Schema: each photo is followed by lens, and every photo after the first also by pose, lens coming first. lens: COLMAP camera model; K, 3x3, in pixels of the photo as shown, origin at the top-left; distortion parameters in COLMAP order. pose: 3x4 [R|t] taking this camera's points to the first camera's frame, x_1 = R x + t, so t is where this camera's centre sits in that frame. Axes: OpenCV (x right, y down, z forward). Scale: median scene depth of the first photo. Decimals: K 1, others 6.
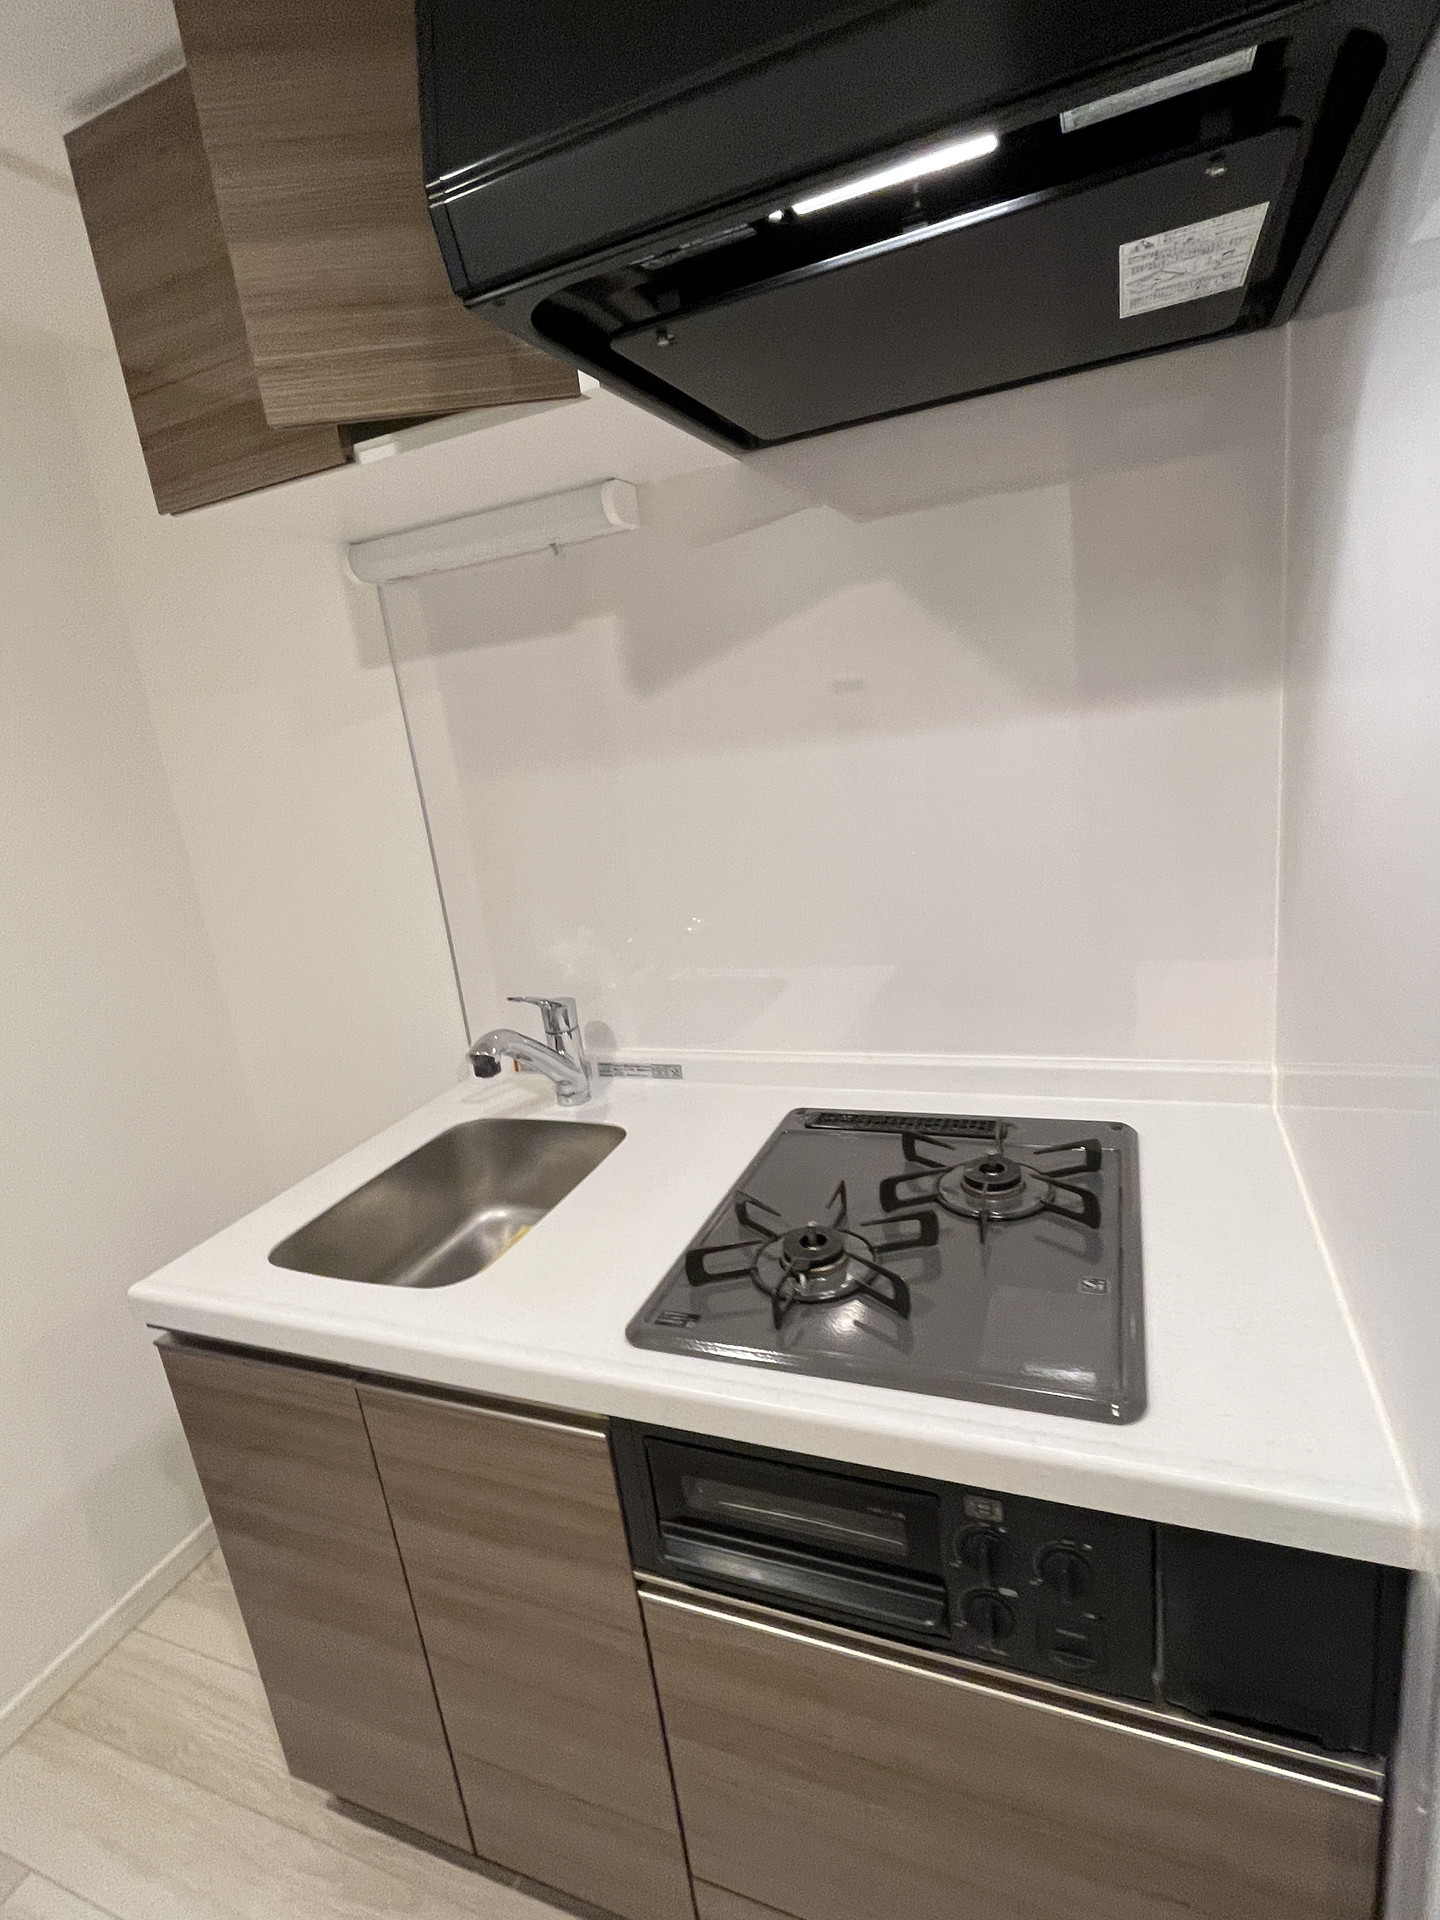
lens RADIAL K [[944.0, 0, 728.4], [0, 944.0, 961.5], [0, 0, 1]] dist [-0.001892, -0.000177]
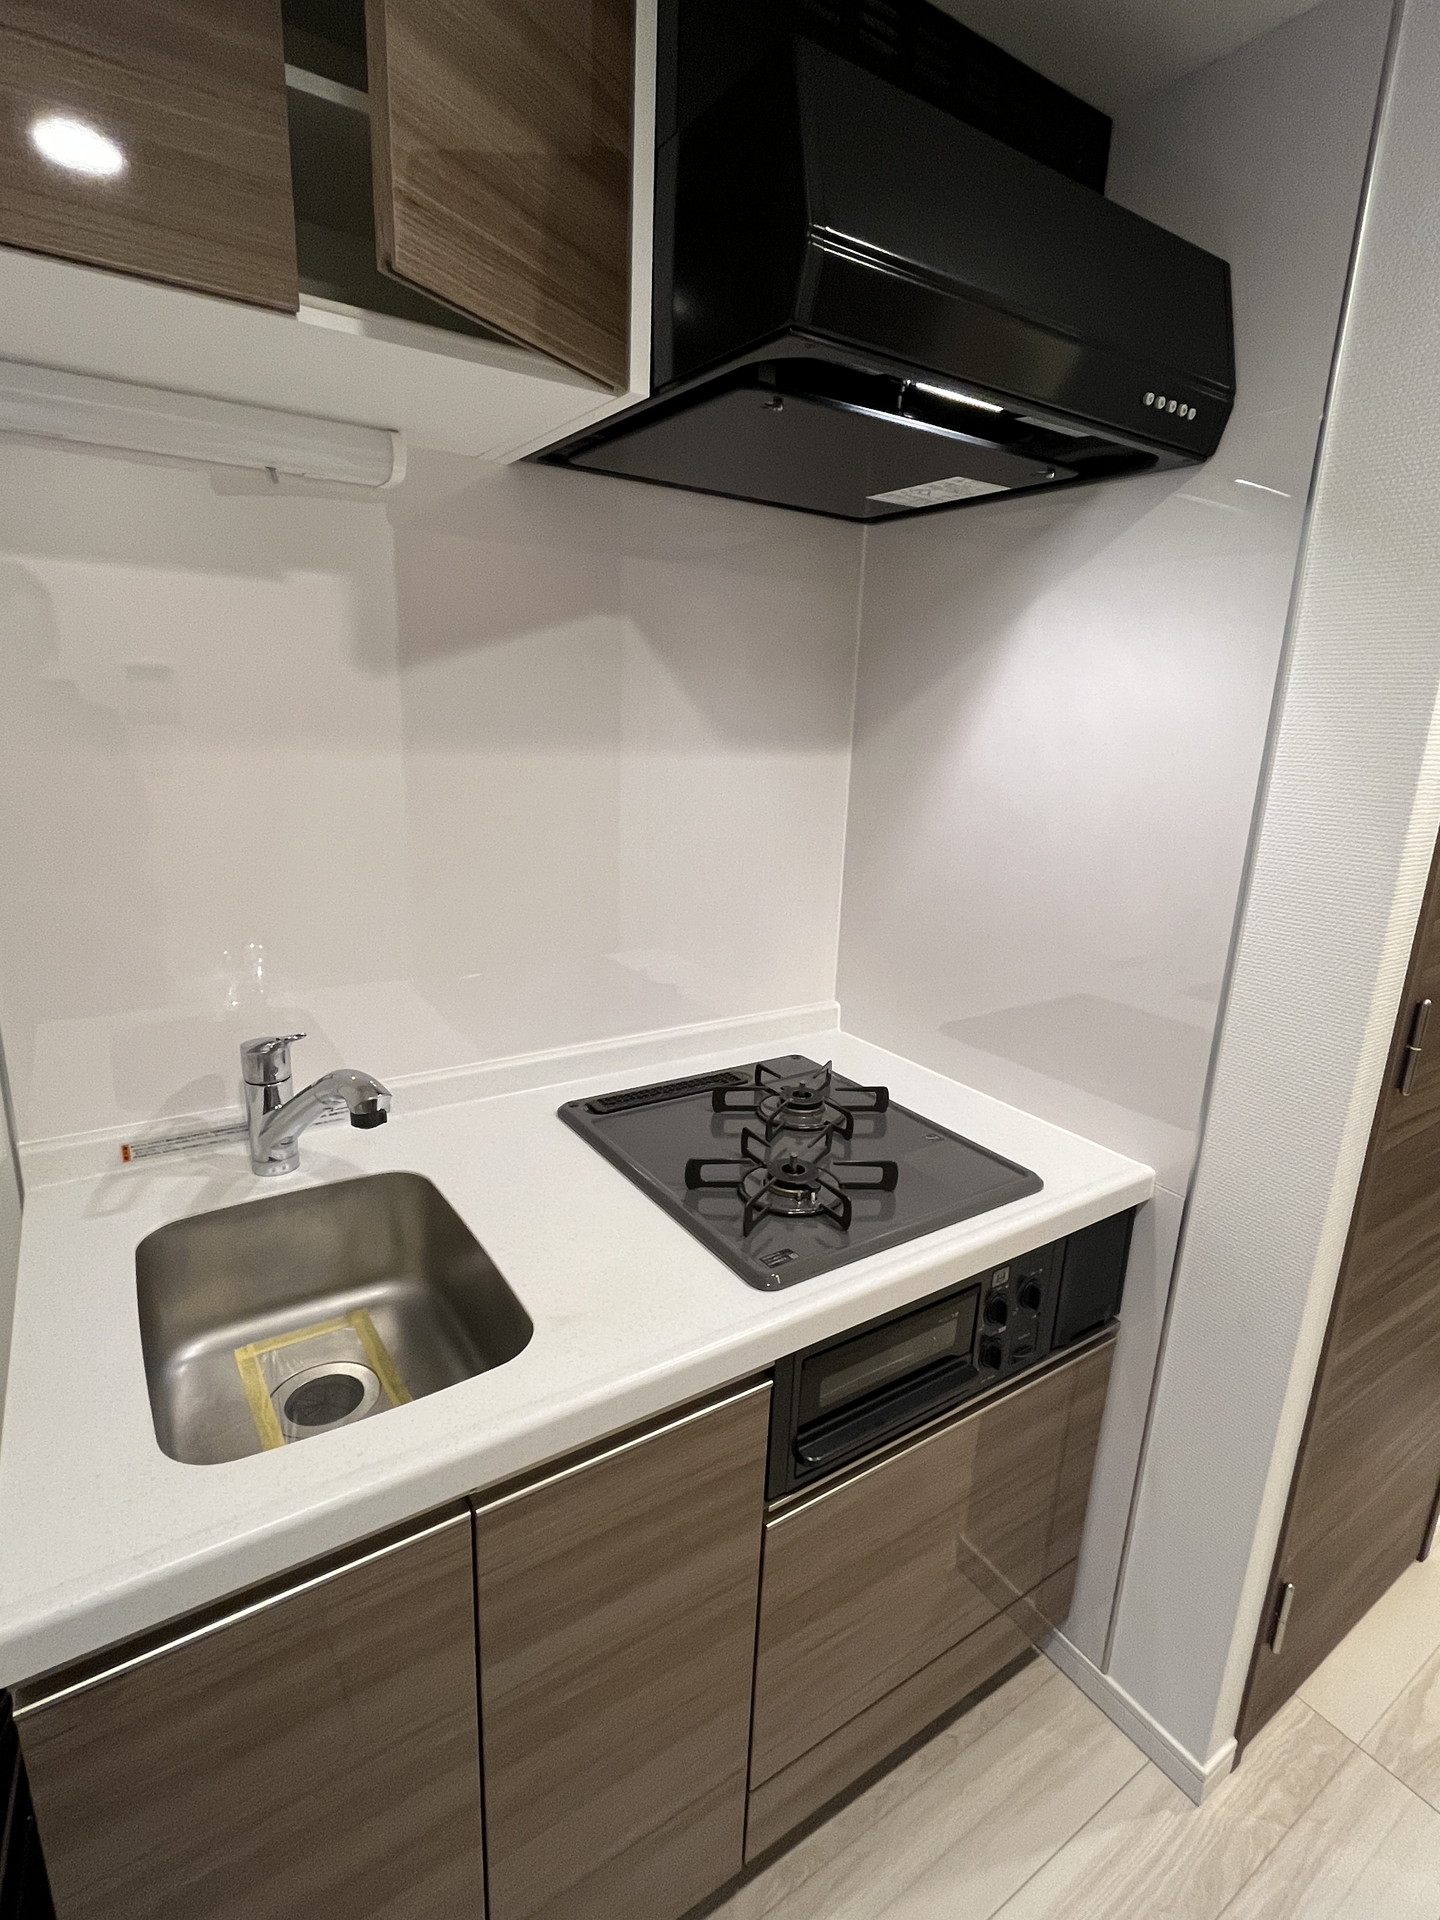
lens RADIAL K [[944.0, 0, 730.5], [0, 944.0, 958.4], [0, 0, 1]] dist [-0.001892, -0.000177]
pose [[0.552979, -0.070719, 0.830188, -0.766998], [0.101776, 0.994663, 0.016938, -0.001189], [-0.826956, 0.075126, 0.557226, 0.303453]]
